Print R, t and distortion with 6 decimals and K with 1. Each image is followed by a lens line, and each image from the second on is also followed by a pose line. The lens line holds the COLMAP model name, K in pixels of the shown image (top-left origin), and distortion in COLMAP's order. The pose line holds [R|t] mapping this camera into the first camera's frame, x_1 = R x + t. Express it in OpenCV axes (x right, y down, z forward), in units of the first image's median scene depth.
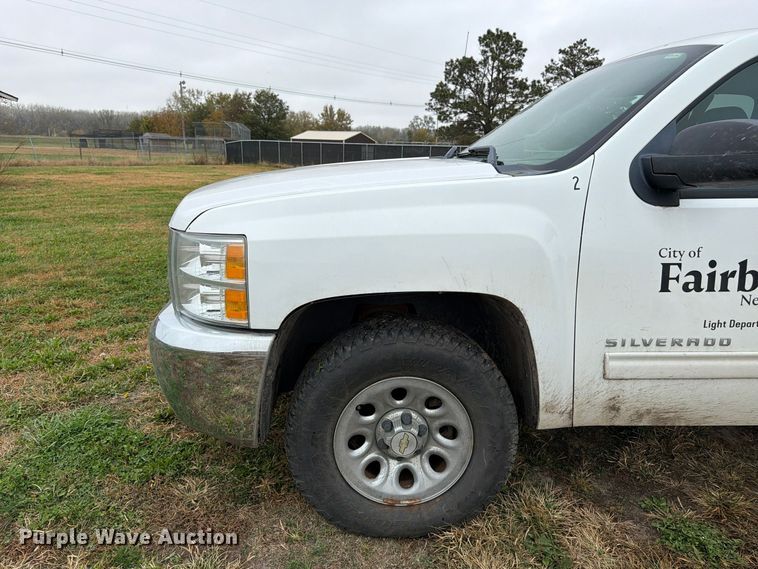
lens RADIAL K [[546.1, 0, 377.7], [0, 546.1, 288.9], [0, 0, 1]] dist [0.006185, -0.006533]
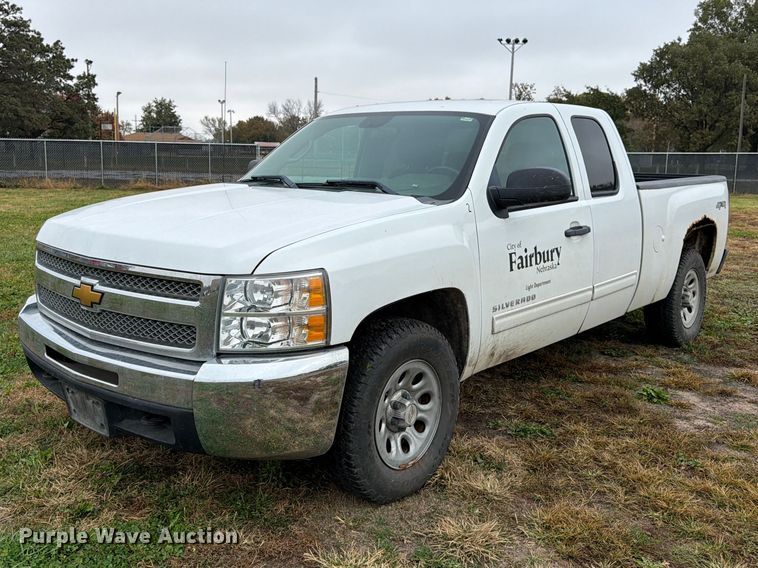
lens RADIAL K [[740.3, 0, 371.6], [0, 740.3, 256.2], [0, 0, 1]] dist [0.022420, 0.000000]
pose [[0.691452, -0.115247, 0.713170, -1.181917], [0.178438, 0.983851, -0.014015, -0.073151], [-0.700038, 0.136947, 0.700851, -0.206661]]
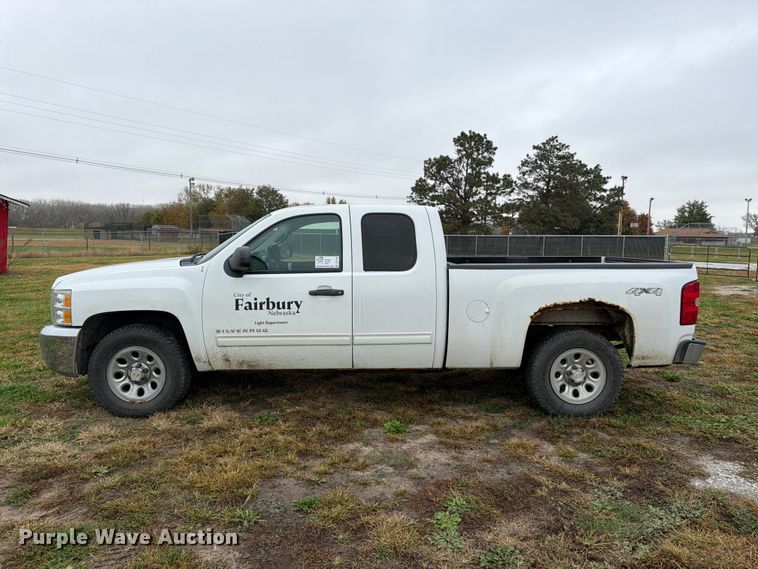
lens RADIAL K [[546.1, 0, 380.0], [0, 546.1, 281.0], [0, 0, 1]] dist [0.006185, -0.006533]
pose [[0.999856, -0.014266, -0.009195, 1.125103], [0.012535, 0.985925, -0.166715, 0.281602], [0.011444, 0.166576, 0.985962, -1.412236]]
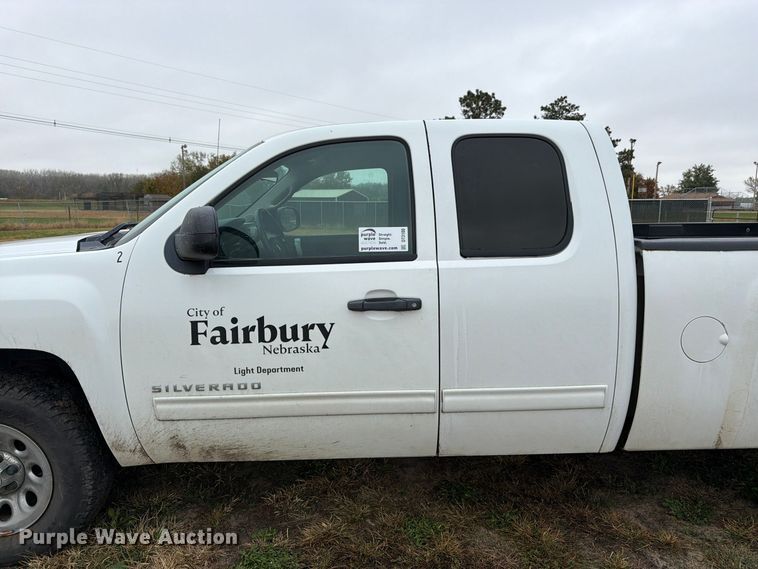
lens RADIAL K [[546.1, 0, 381.7], [0, 546.1, 285.1], [0, 0, 1]] dist [0.006185, -0.006533]
pose [[0.999696, -0.024216, -0.004579, 0.869841], [0.023619, 0.994443, -0.102594, 0.007324], [0.007038, 0.102454, 0.994713, -0.184805]]
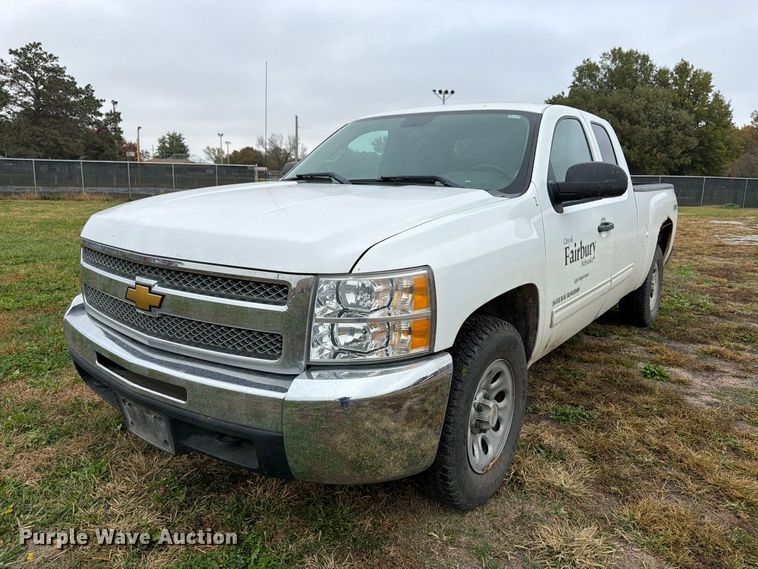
lens RADIAL K [[546.1, 0, 386.3], [0, 546.1, 281.8], [0, 0, 1]] dist [0.006185, -0.006533]
pose [[0.622747, -0.160424, 0.765800, -0.974007], [0.186118, 0.981033, 0.054162, -0.122772], [-0.759965, 0.108800, 0.640794, 0.345849]]
